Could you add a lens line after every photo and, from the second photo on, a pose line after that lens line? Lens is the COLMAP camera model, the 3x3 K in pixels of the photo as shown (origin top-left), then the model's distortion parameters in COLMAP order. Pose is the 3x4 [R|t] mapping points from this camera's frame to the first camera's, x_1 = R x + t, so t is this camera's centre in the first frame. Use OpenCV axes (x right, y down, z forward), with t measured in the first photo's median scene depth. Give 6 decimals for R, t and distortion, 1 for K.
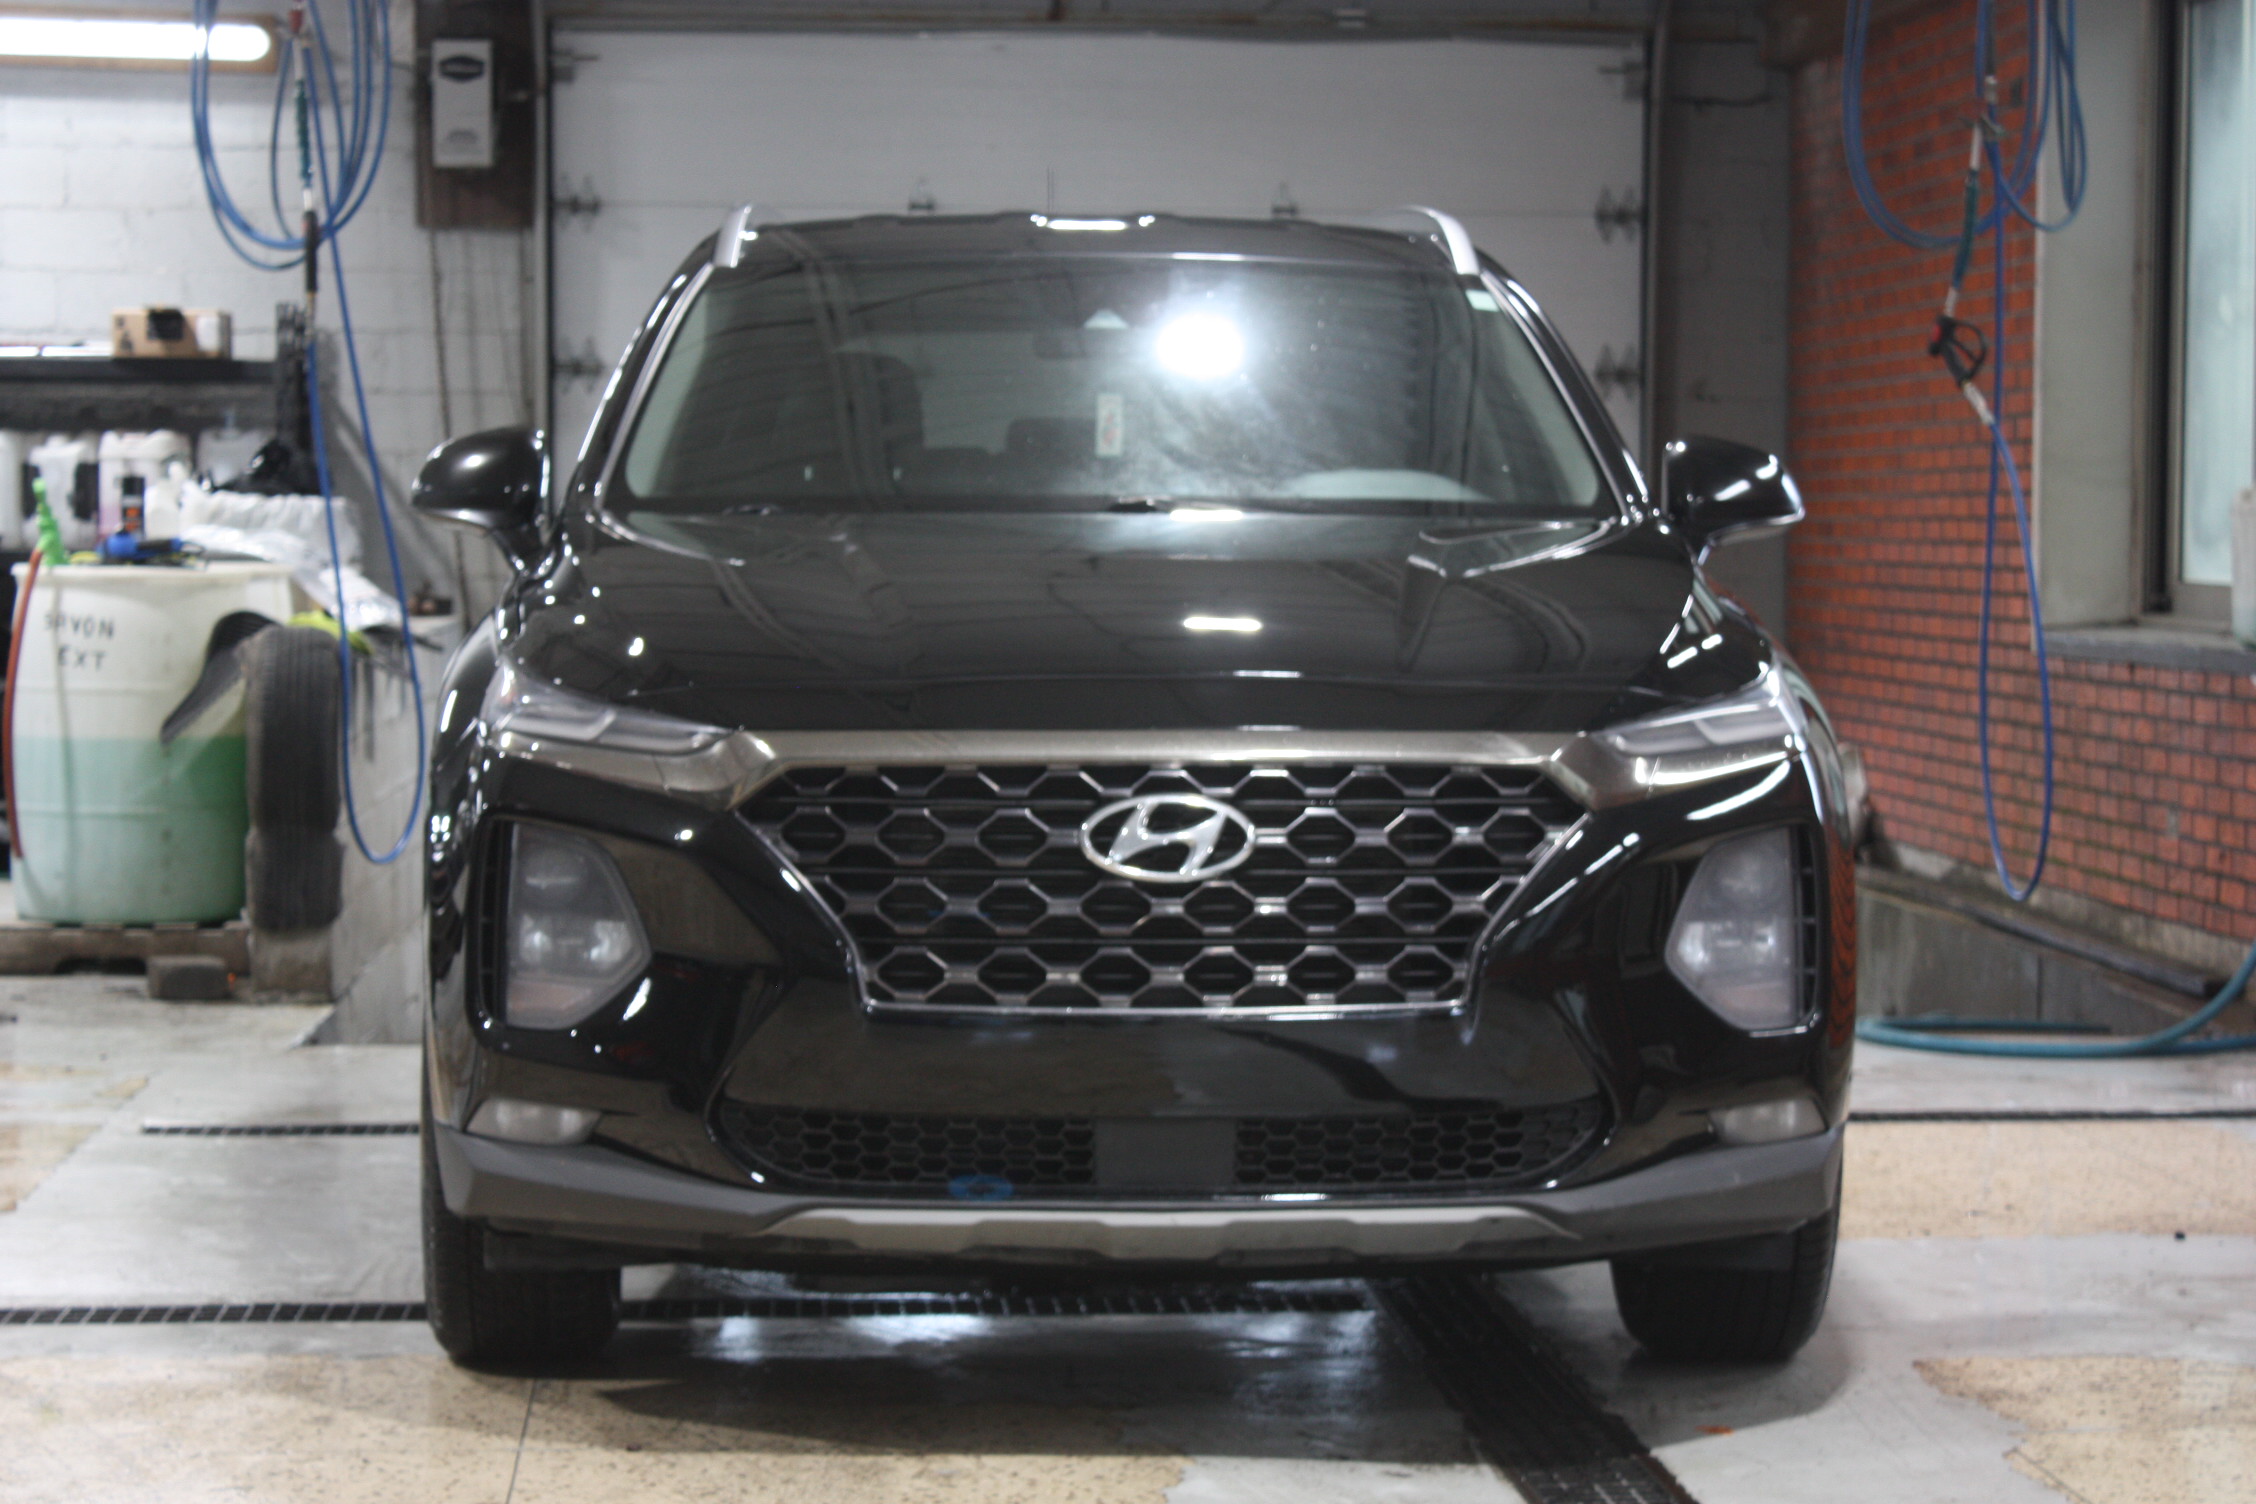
lens RADIAL K [[5172.2, 0, 1128.0], [0, 5172.2, 752.0], [0, 0, 1]] dist [0.086577, -0.120711]
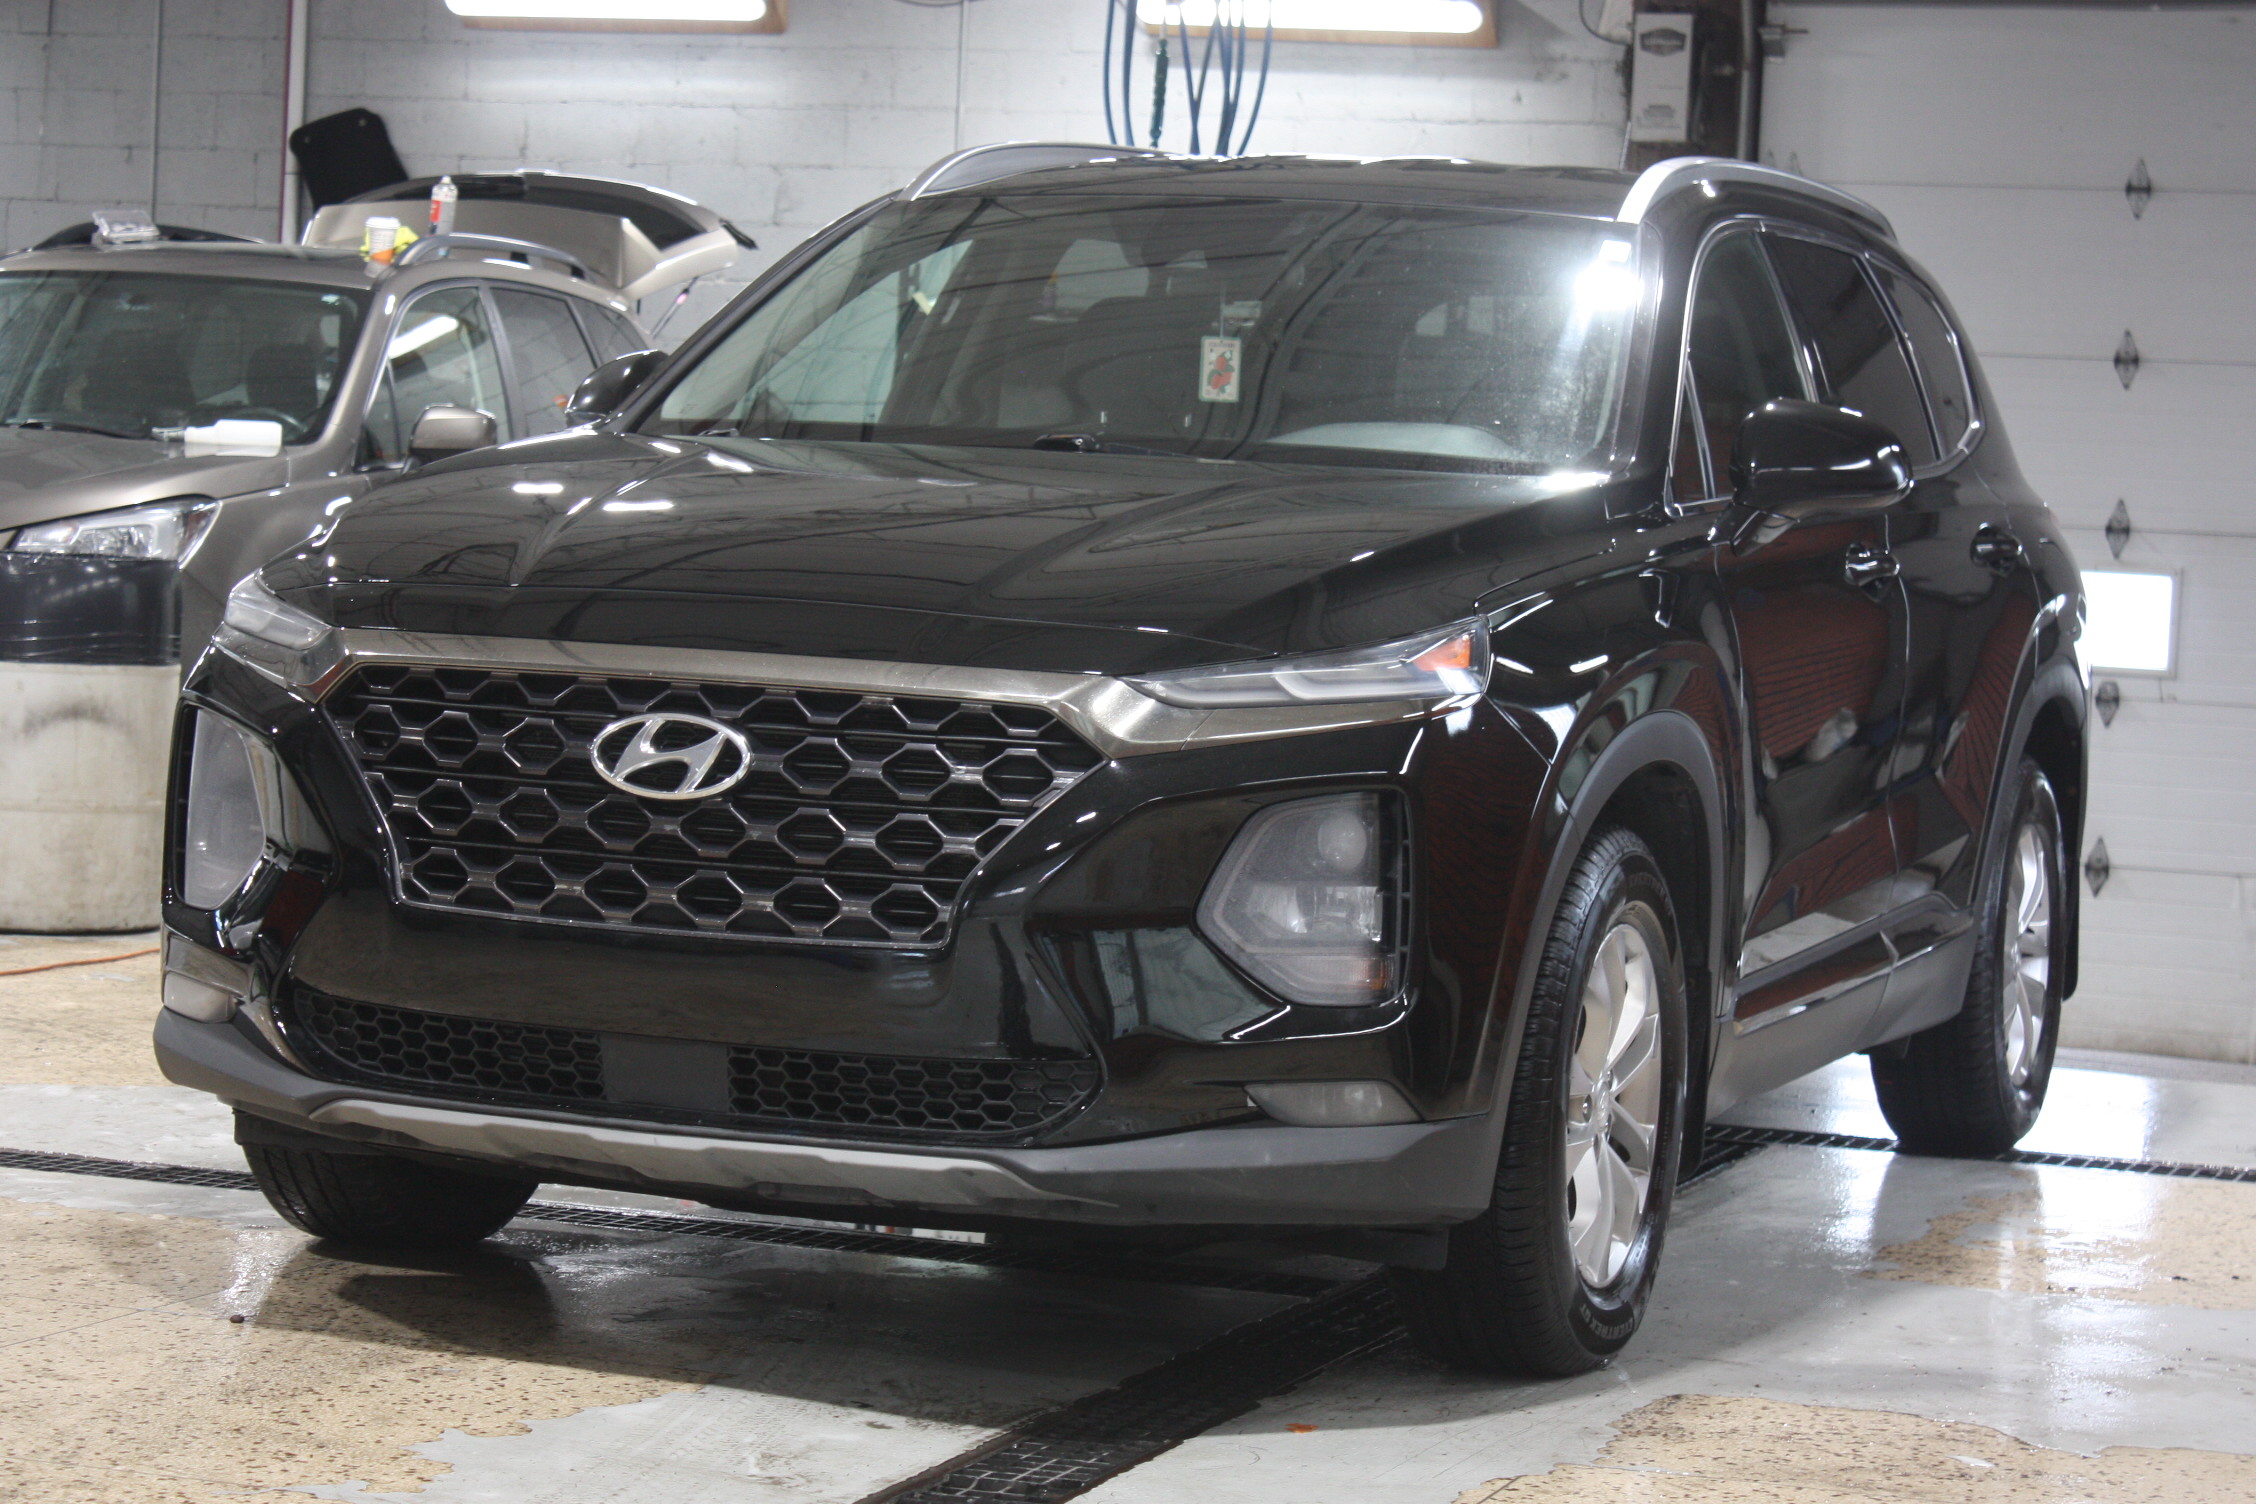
lens RADIAL K [[5301.7, 0, 1128.0], [0, 5301.7, 752.0], [0, 0, 1]] dist [-0.047704, 1.494351]
pose [[0.907350, 0.059847, -0.416094, 0.505618], [-0.062138, 0.998035, 0.008048, 0.002220], [0.415758, 0.018553, 0.909286, 0.111881]]
